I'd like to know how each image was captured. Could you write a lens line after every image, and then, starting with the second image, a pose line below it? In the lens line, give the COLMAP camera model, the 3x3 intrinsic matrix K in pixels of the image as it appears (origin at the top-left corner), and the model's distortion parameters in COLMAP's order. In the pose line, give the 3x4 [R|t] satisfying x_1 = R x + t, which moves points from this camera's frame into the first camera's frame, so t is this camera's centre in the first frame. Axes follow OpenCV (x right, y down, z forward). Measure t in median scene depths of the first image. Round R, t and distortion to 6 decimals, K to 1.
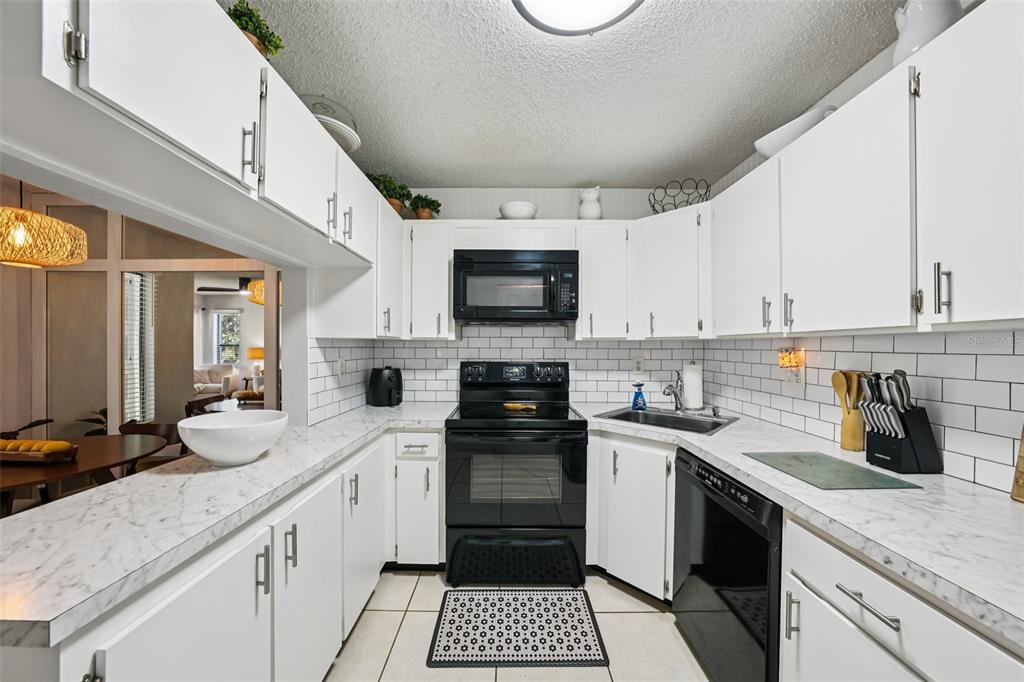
lens RADIAL K [[356.6, 0, 507.2], [0, 356.6, 347.7], [0, 0, 1]] dist [-0.027970, 0.005247]
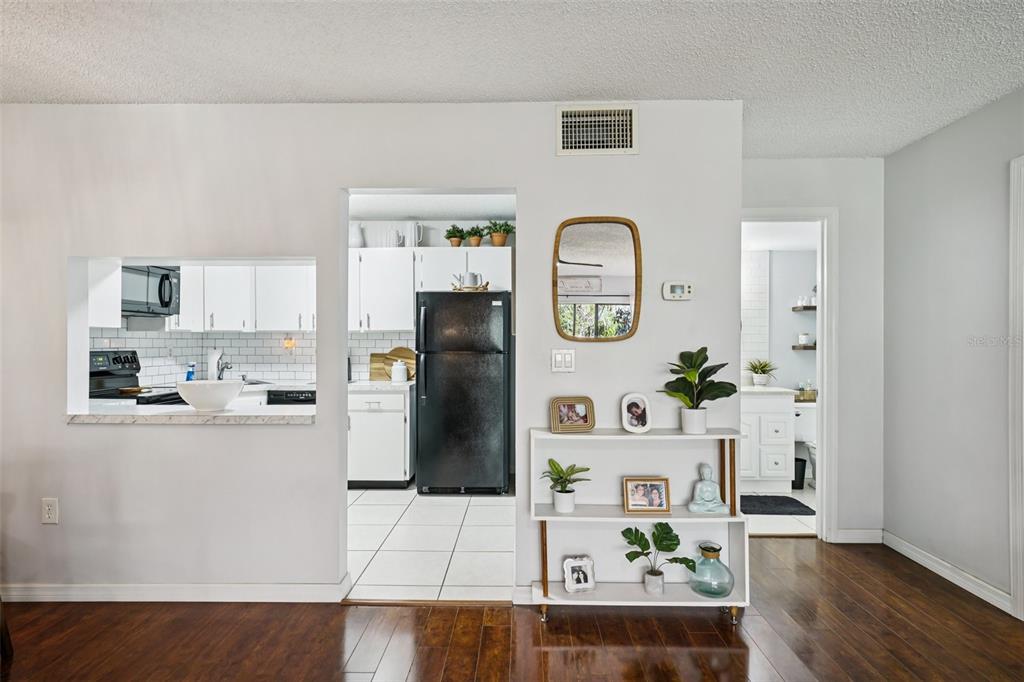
lens RADIAL K [[536.6, 0, 512.4], [0, 536.6, 342.7], [0, 0, 1]] dist [0.007497, 0.001166]
pose [[0.010863, -0.005412, 0.999926, -1.988261], [0.002506, 0.999982, 0.005385, 0.013639], [-0.999938, 0.002447, 0.010877, -0.260791]]
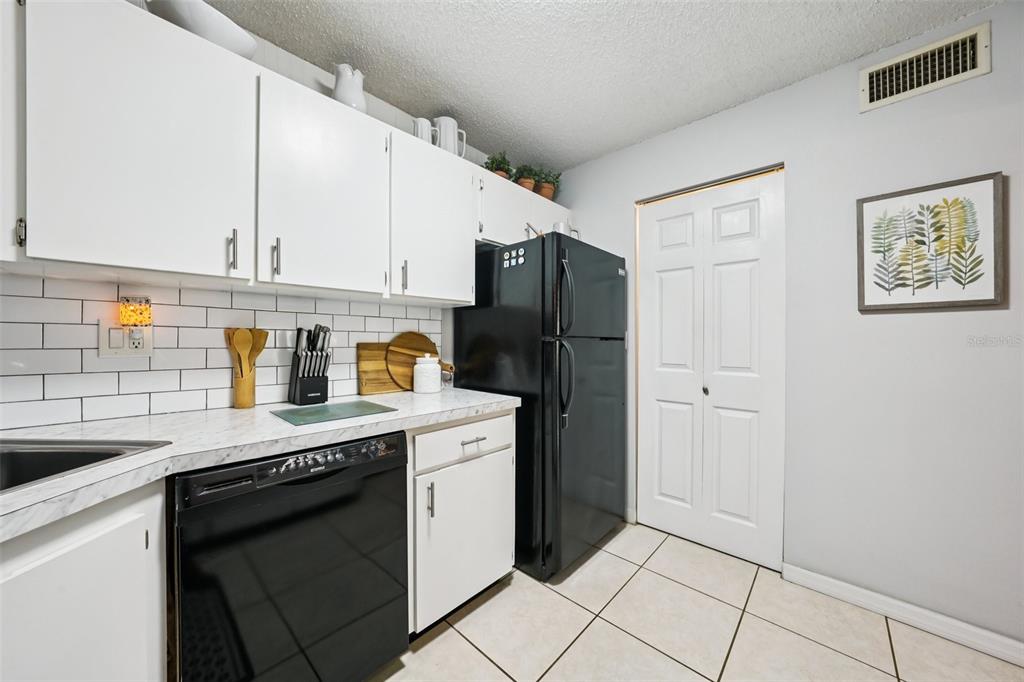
lens RADIAL K [[356.1, 0, 507.4], [0, 356.1, 340.4], [0, 0, 1]] dist [-0.026402, 0.005028]
pose [[-0.732338, -0.004488, 0.680926, -0.173477], [-0.004426, 0.999989, 0.001831, 0.071713], [-0.680926, -0.001673, -0.732350, 0.903703]]
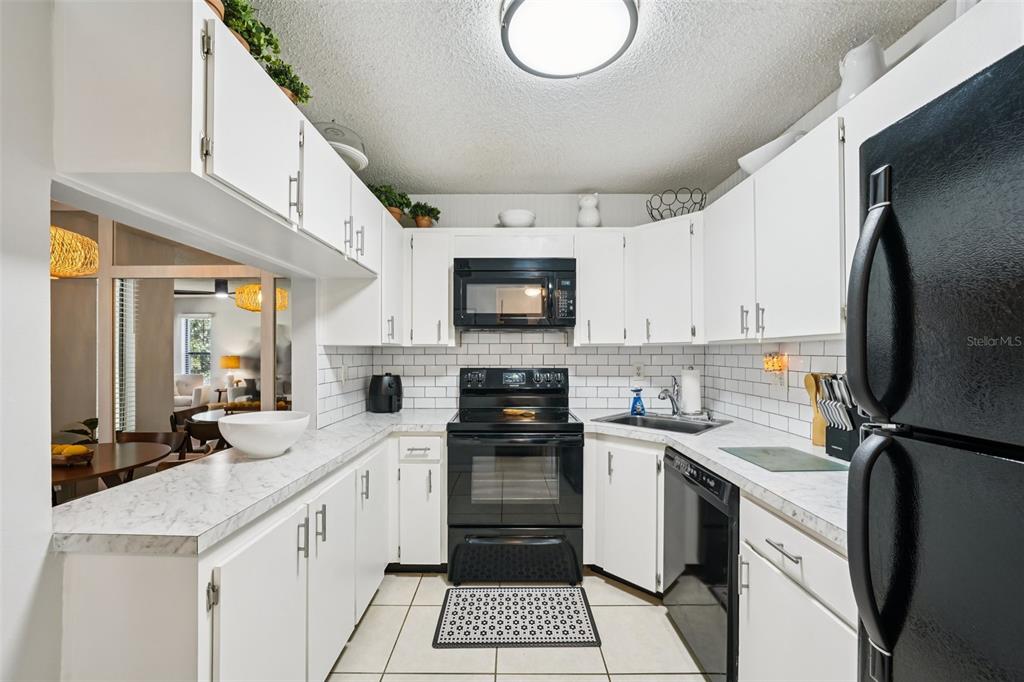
lens RADIAL K [[412.2, 0, 509.3], [0, 412.2, 353.2], [0, 0, 1]] dist [-0.012206, 0.000144]
pose [[0.999988, -0.004438, 0.002068, 0.006619], [0.004446, 0.999982, -0.003943, 0.003117], [-0.002050, 0.003953, 0.999990, -0.208708]]
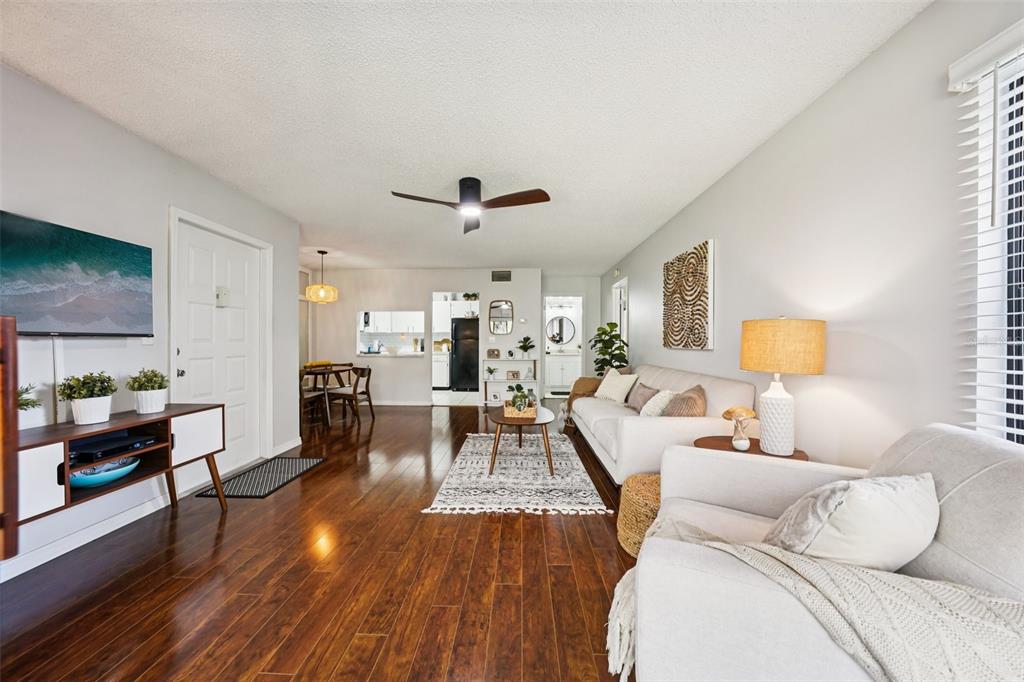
lens RADIAL K [[352.9, 0, 508.9], [0, 352.9, 344.2], [0, 0, 1]] dist [-0.020842, 0.000048]
pose [[0.026091, -0.007675, 0.999630, -3.913451], [-0.000186, 0.999970, 0.007682, 0.084382], [-0.999660, -0.000386, 0.026089, -0.623530]]
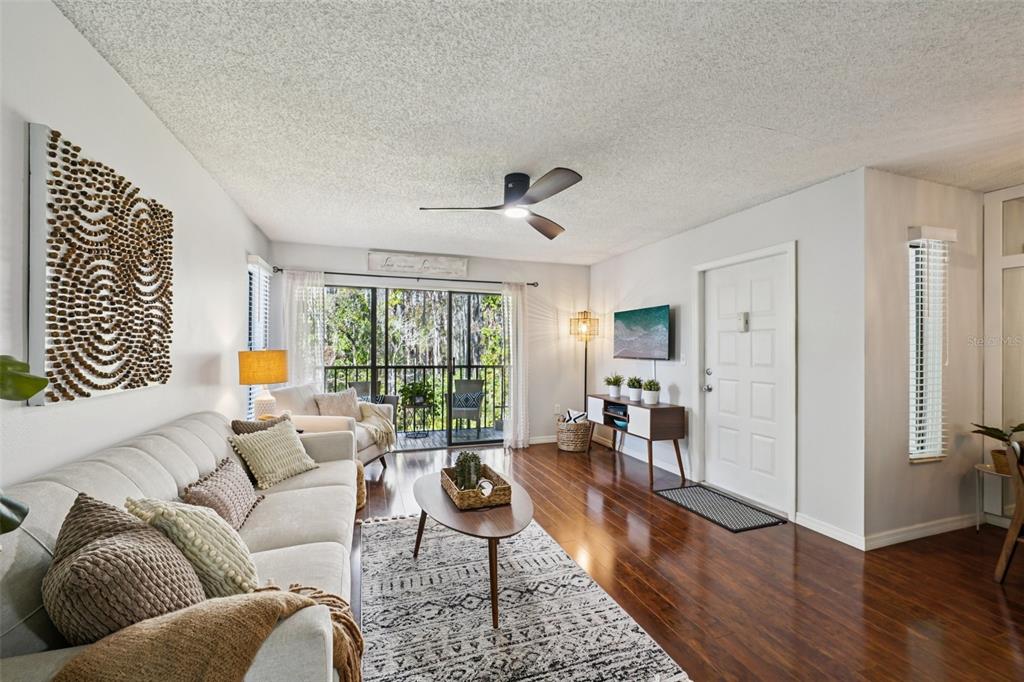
lens RADIAL K [[418.2, 0, 508.1], [0, 418.2, 347.2], [0, 0, 1]] dist [-0.011374, 0.000214]
pose [[0.330517, -0.003711, -0.943793, -0.964183], [-0.006200, 0.999962, -0.006104, 0.019415], [0.943780, 0.007869, 0.330482, -0.944176]]
